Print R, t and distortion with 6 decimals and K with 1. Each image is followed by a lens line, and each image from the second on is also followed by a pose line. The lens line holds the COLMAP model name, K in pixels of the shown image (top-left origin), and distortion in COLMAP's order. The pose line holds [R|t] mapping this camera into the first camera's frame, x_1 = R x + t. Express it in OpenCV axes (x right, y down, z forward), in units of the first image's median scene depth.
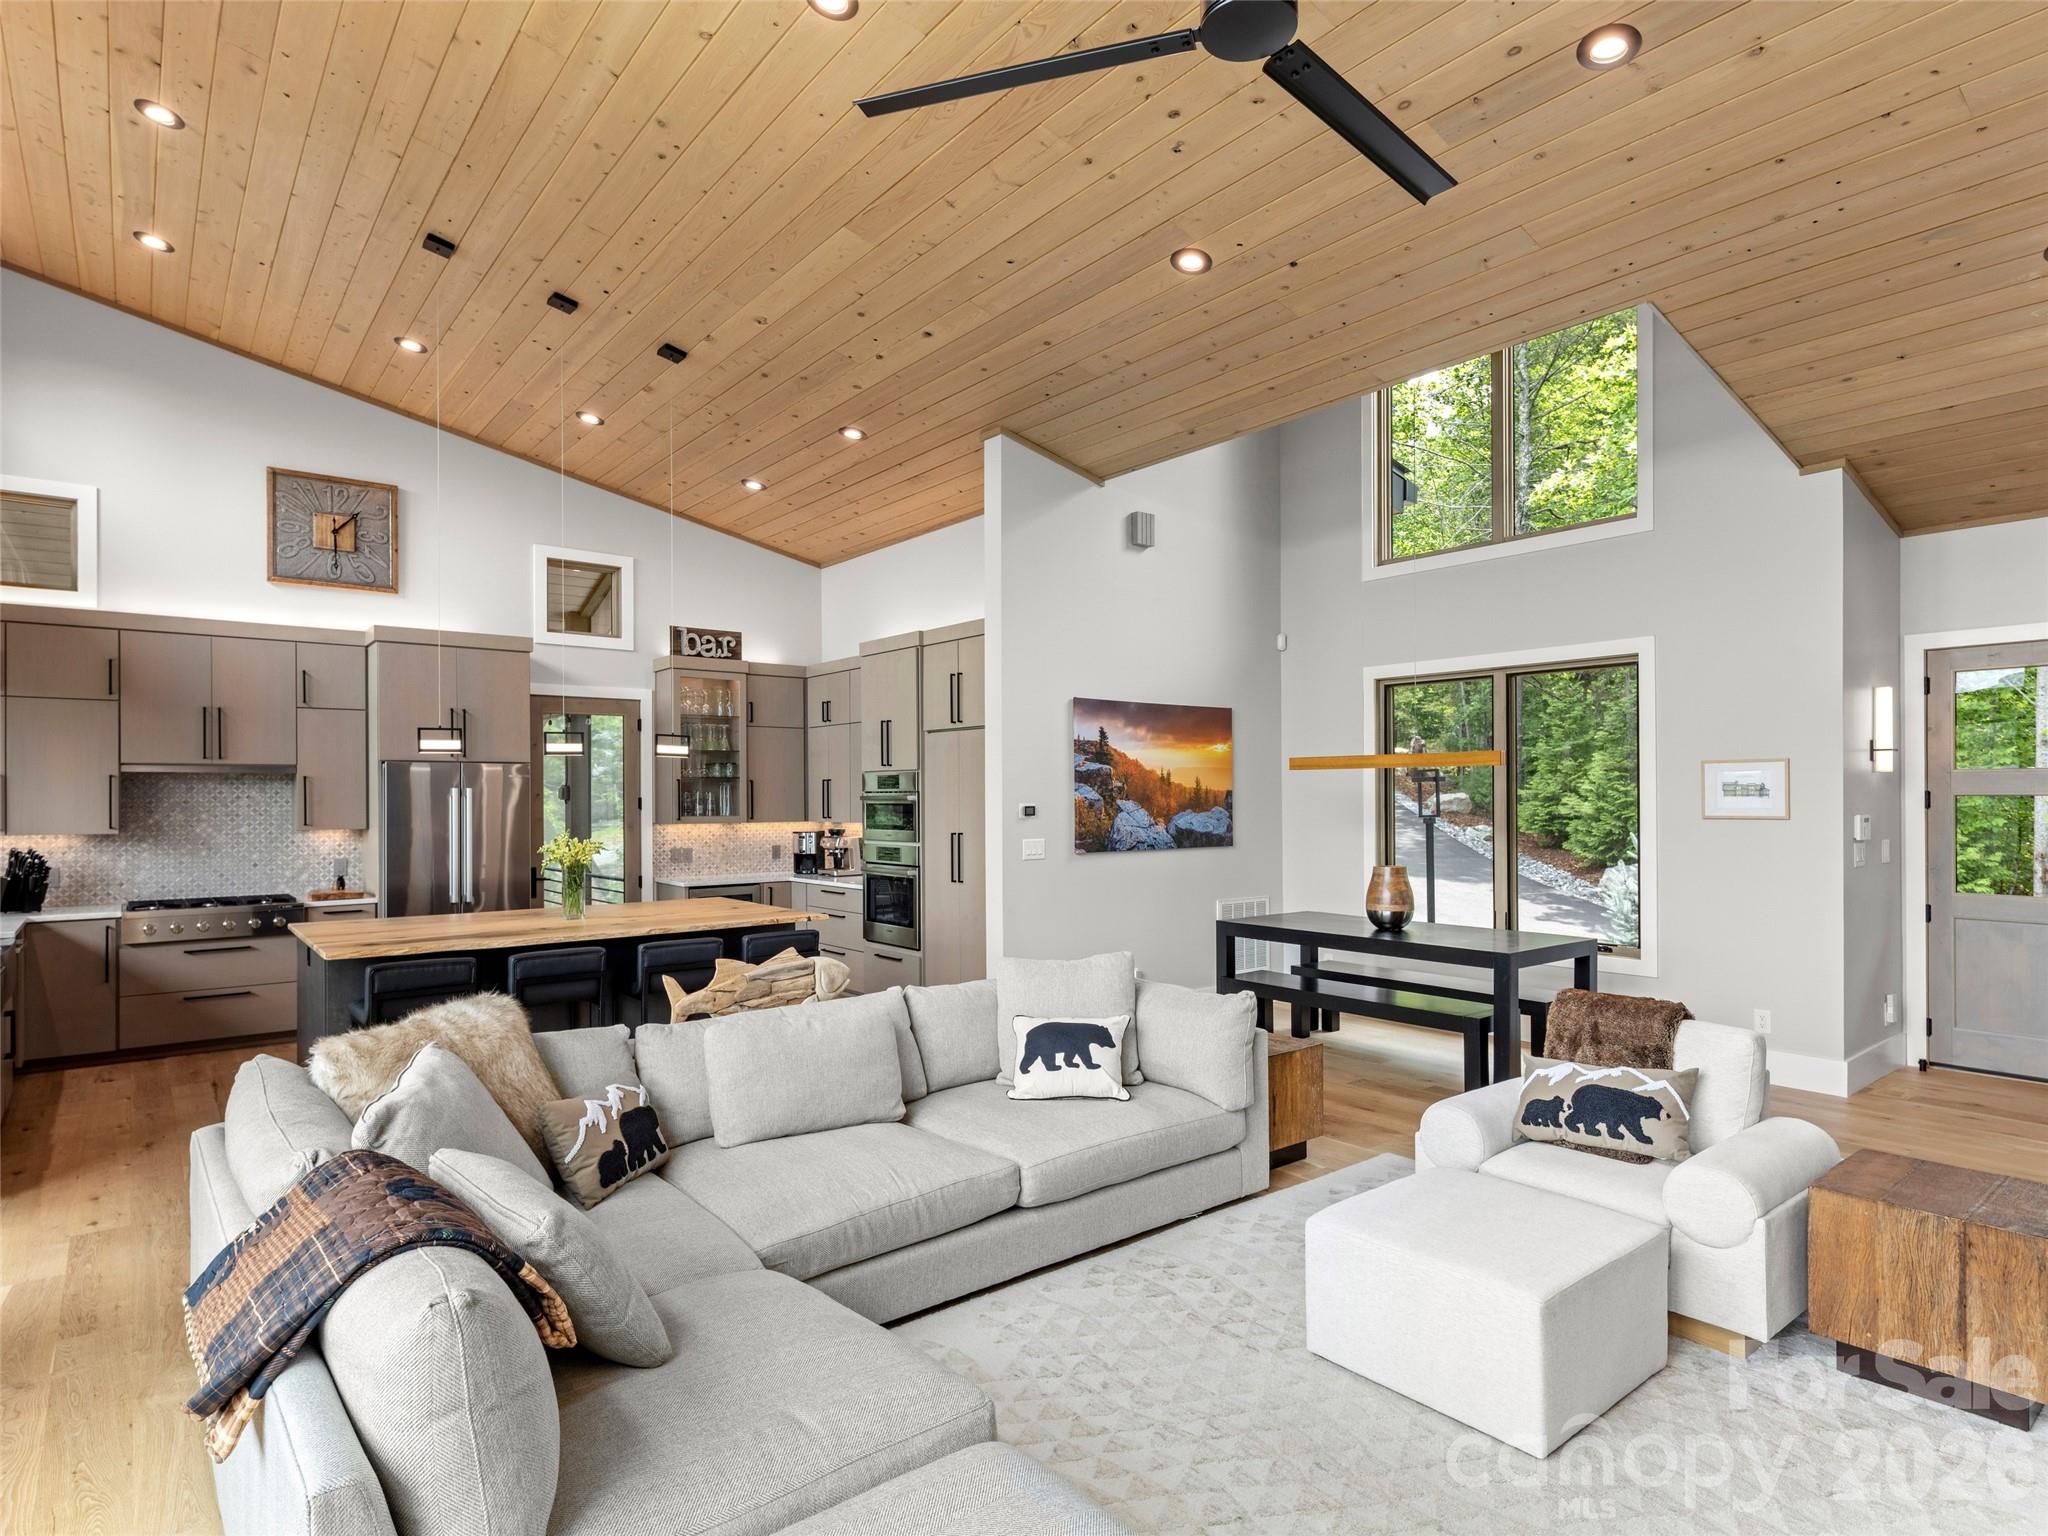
lens RADIAL K [[1119.1, 0, 1036.4], [0, 1119.1, 794.2], [0, 0, 1]] dist [0.008704, -0.007138]
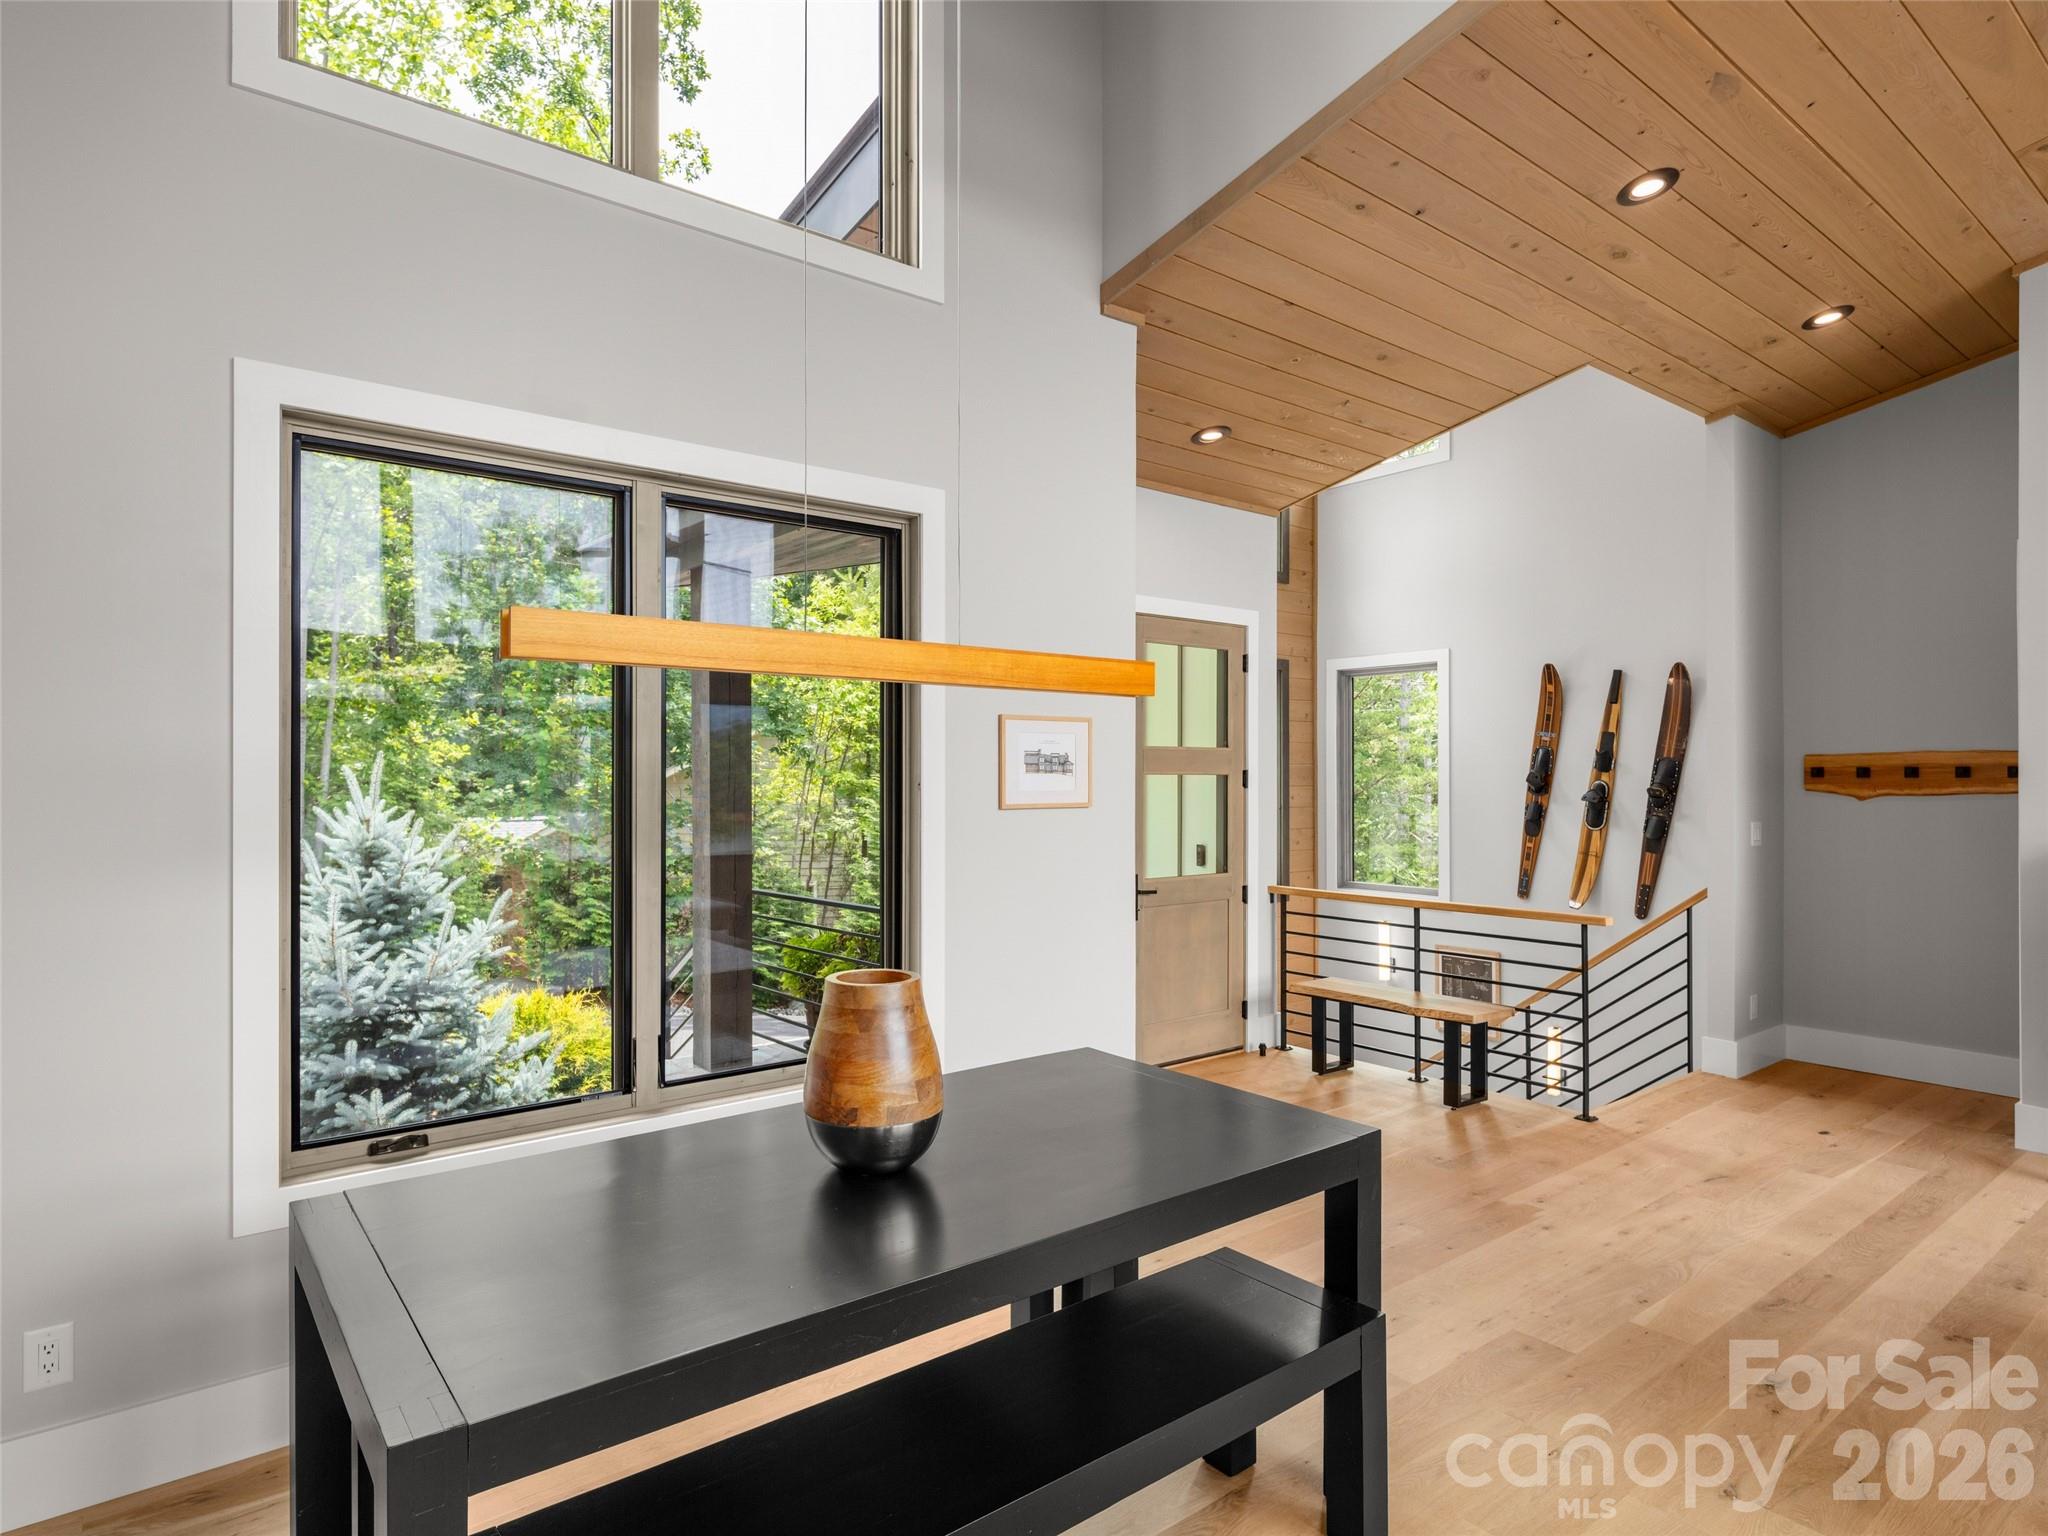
lens RADIAL K [[1119.1, 0, 953.9], [0, 1119.1, 776.3], [0, 0, 1]] dist [0.008704, -0.007138]
pose [[0.041617, 0.003677, 0.999127, -0.011060], [-0.003871, 0.999986, -0.003519, 0.004660], [-0.999126, -0.003722, 0.041631, 0.797927]]
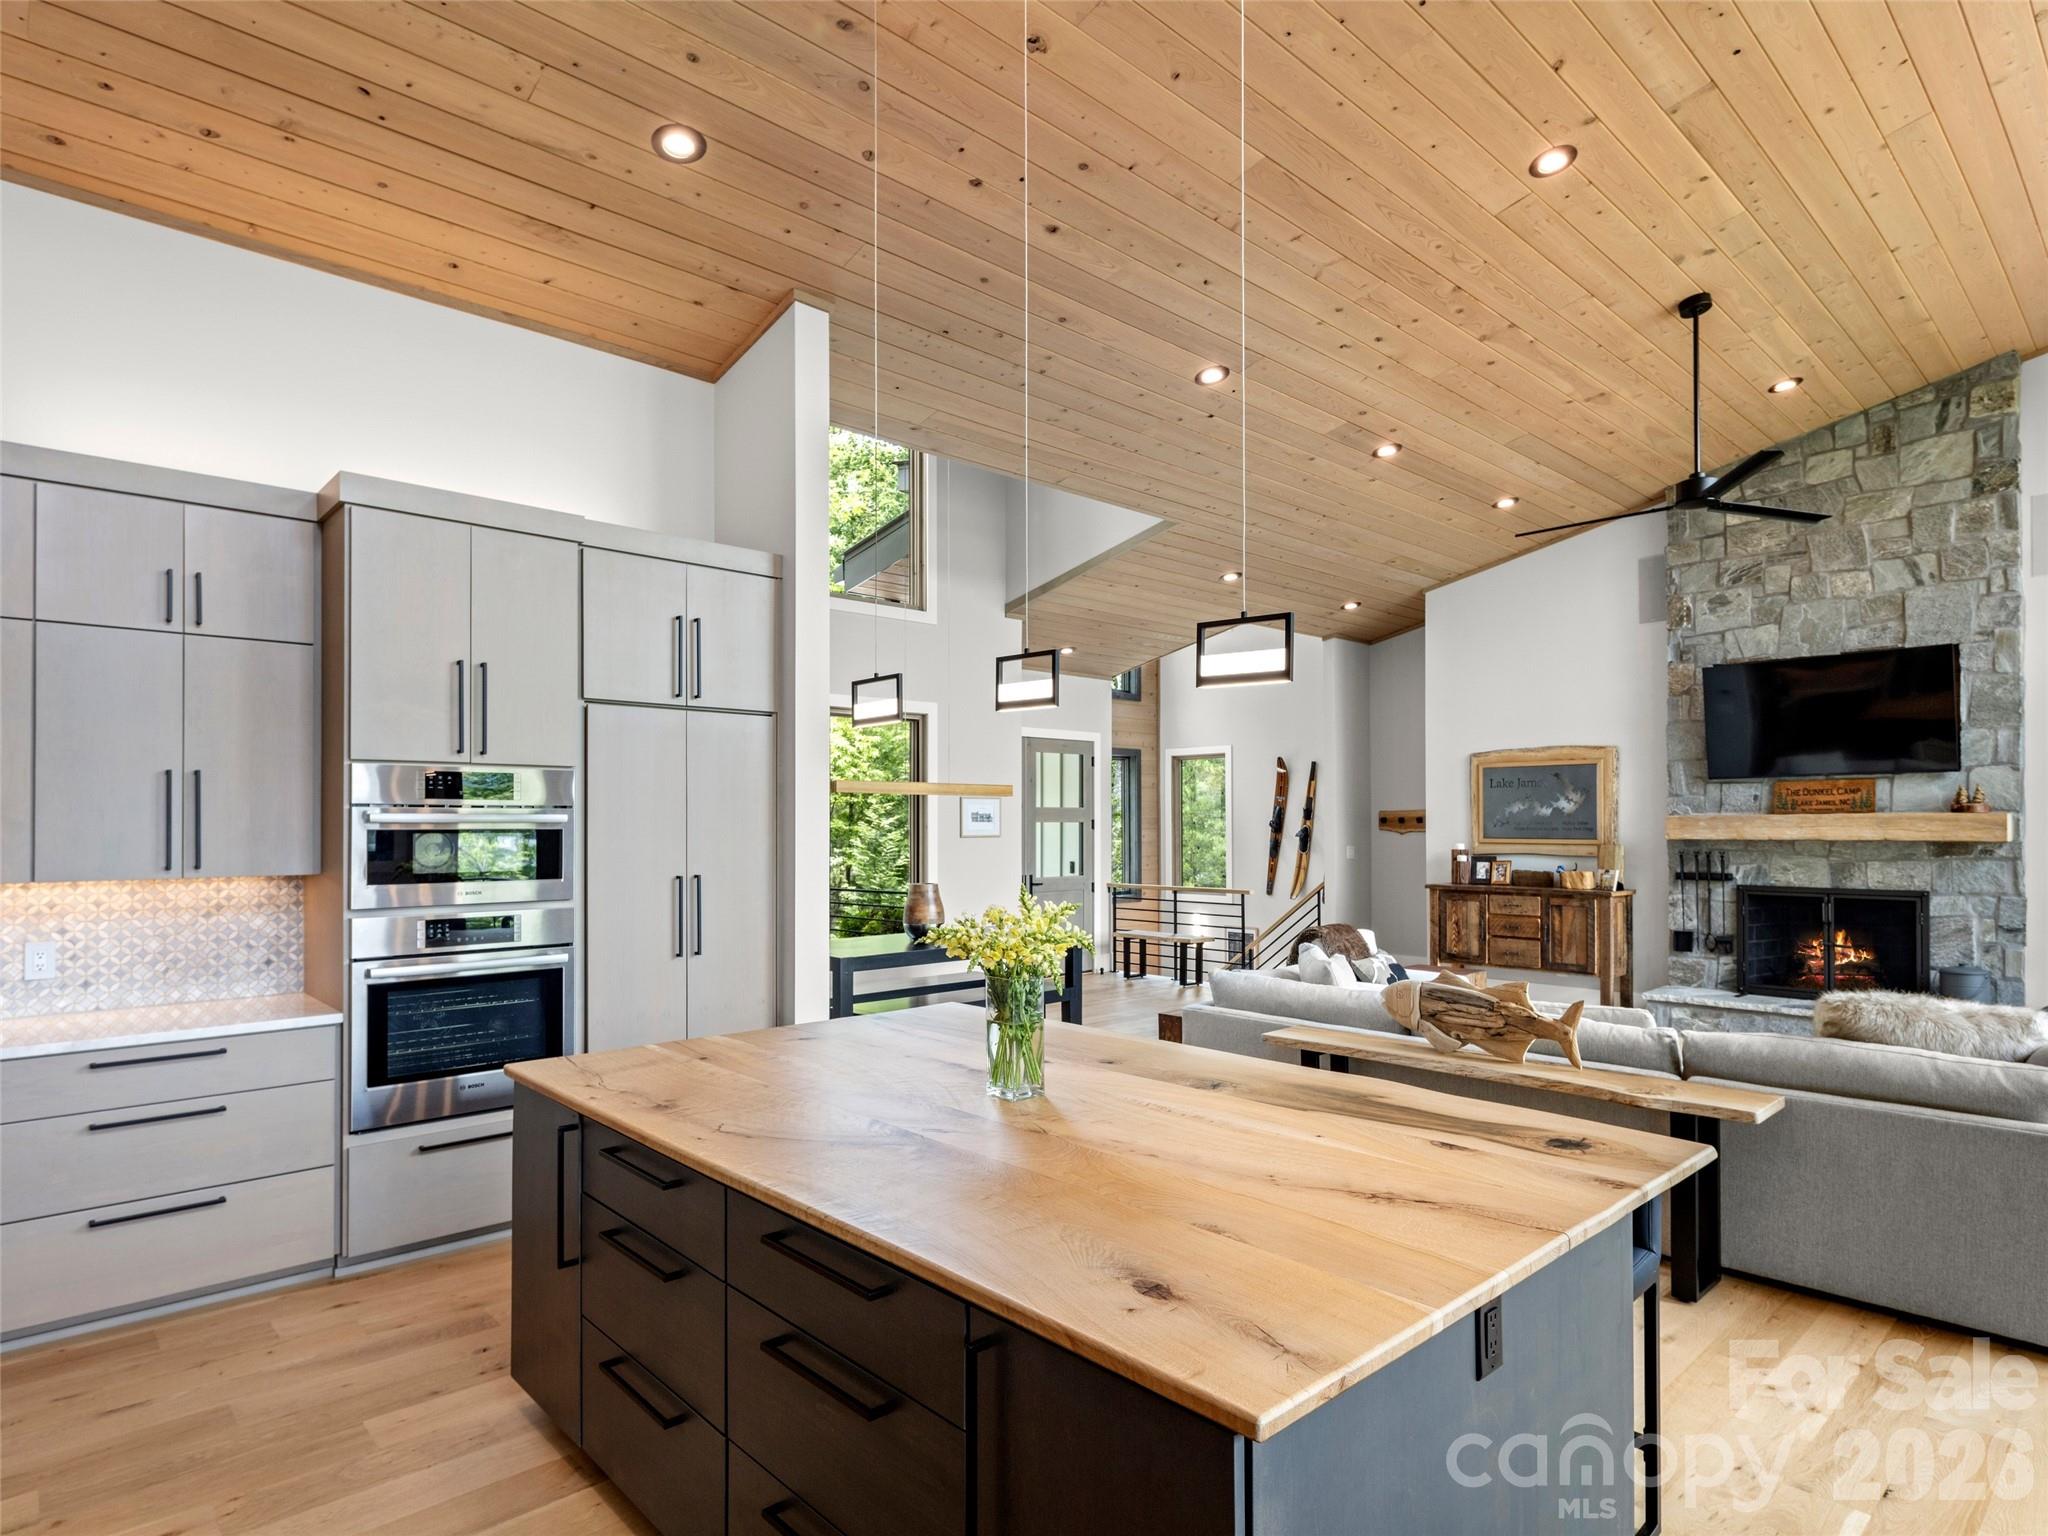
lens RADIAL K [[1119.1, 0, 1032.3], [0, 1119.1, 811.3], [0, 0, 1]] dist [0.008704, -0.007138]
pose [[-0.068076, 0.014373, 0.997577, -0.658615], [-0.001300, 0.999894, -0.014495, 0.006950], [-0.997679, -0.002283, -0.068050, 0.803015]]
